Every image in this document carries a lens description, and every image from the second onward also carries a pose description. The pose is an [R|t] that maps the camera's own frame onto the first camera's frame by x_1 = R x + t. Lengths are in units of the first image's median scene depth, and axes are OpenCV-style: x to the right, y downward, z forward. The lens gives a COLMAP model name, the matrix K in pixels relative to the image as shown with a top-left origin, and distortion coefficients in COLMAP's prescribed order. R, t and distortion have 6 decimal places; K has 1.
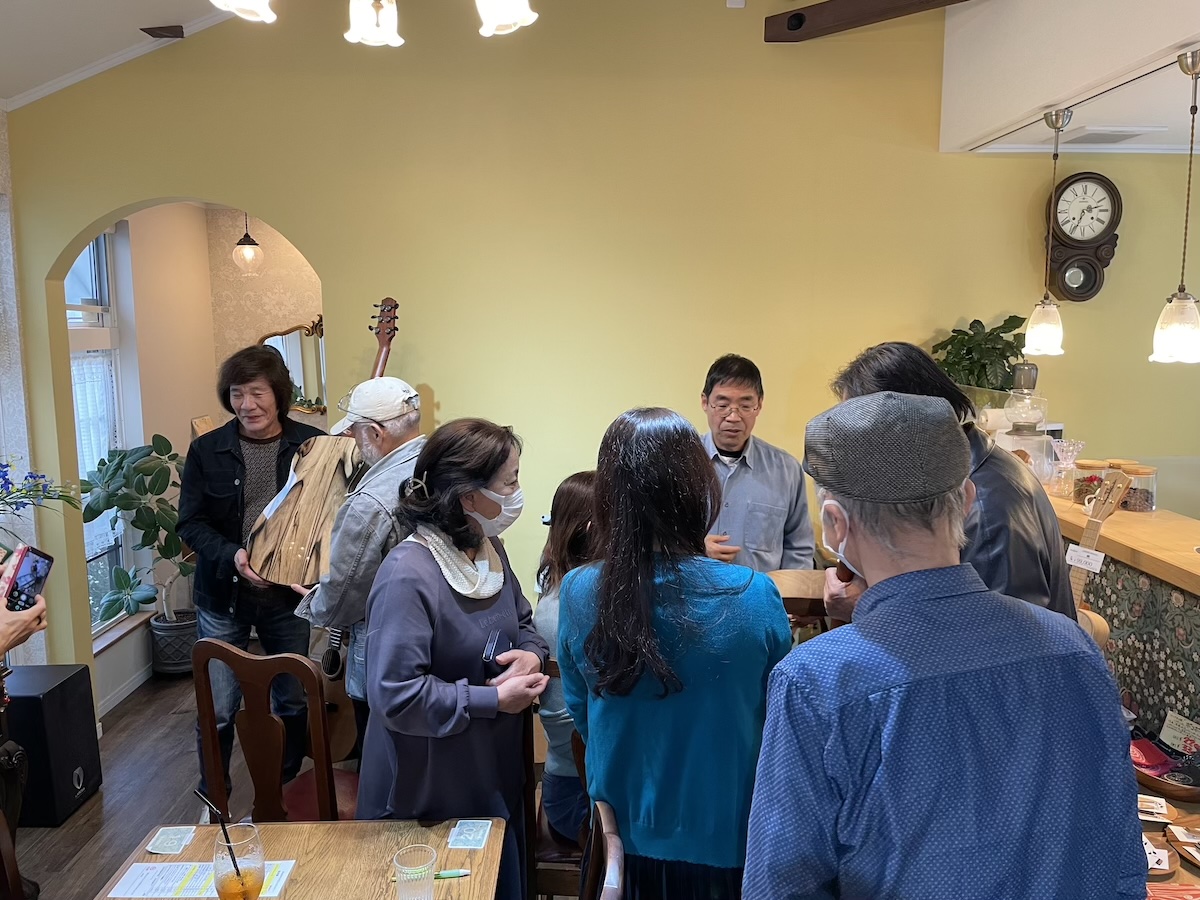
lens RADIAL K [[913.1, 0, 593.9], [0, 913.1, 433.3], [0, 0, 1]] dist [0.063974, -0.088289]
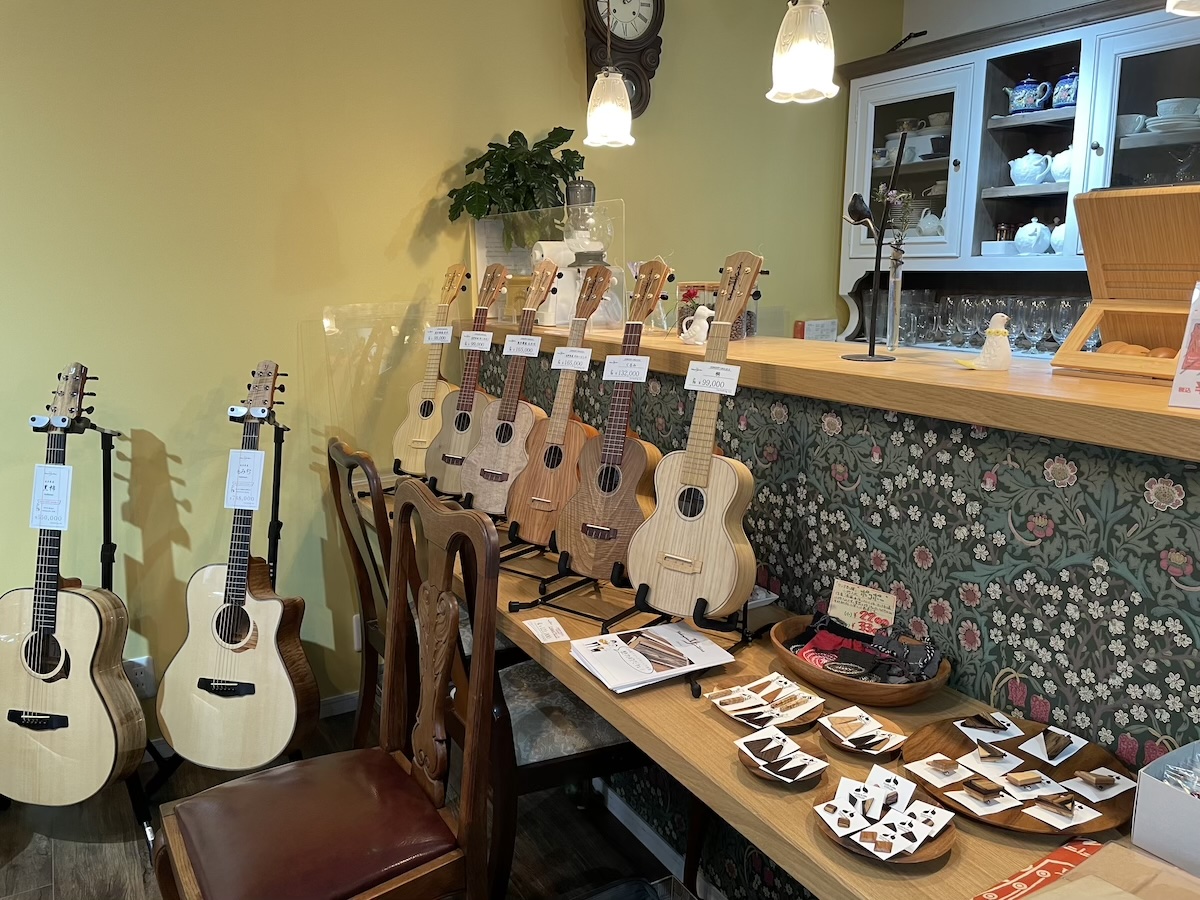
lens RADIAL K [[913.1, 0, 593.2], [0, 913.1, 448.3], [0, 0, 1]] dist [0.063974, -0.088289]
pose [[0.875603, -0.106944, 0.471044, 0.123751], [0.070362, 0.993020, 0.094658, 0.108312], [-0.477879, -0.049739, 0.877016, 0.428315]]
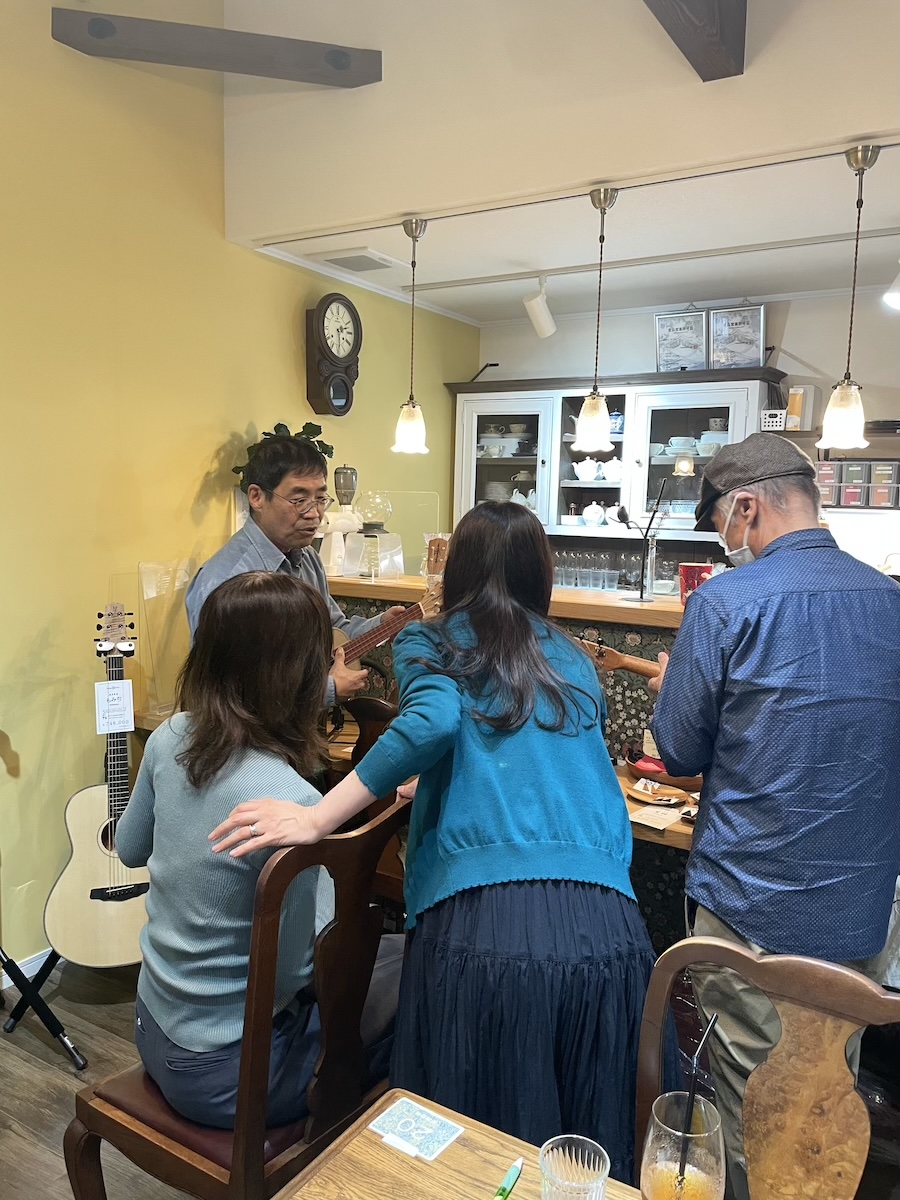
lens RADIAL K [[912.0, 0, 415.7], [0, 912.0, 599.1], [0, 0, 1]] dist [0.061017, -0.086815]
pose [[0.565837, -0.075567, 0.821047, -0.487565], [0.070767, 0.996568, 0.042951, 0.048989], [-0.821475, 0.033799, 0.569242, 0.500108]]
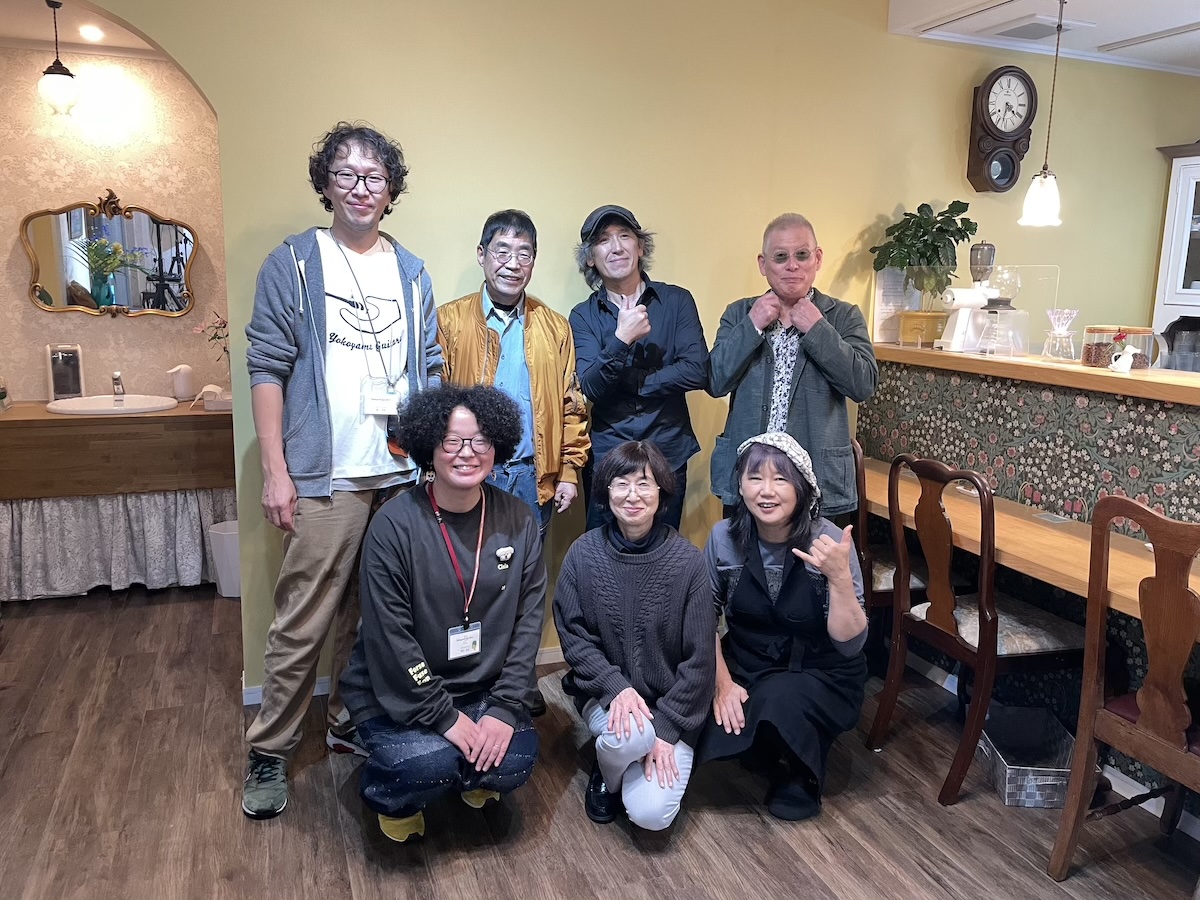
lens RADIAL K [[912.0, 0, 644.5], [0, 912.0, 449.7], [0, 0, 1]] dist [0.061017, -0.086815]
pose [[0.923088, -0.057551, 0.380260, -0.388392], [0.027971, 0.996168, 0.082865, 0.113337], [-0.383571, -0.065856, 0.921160, 0.044039]]
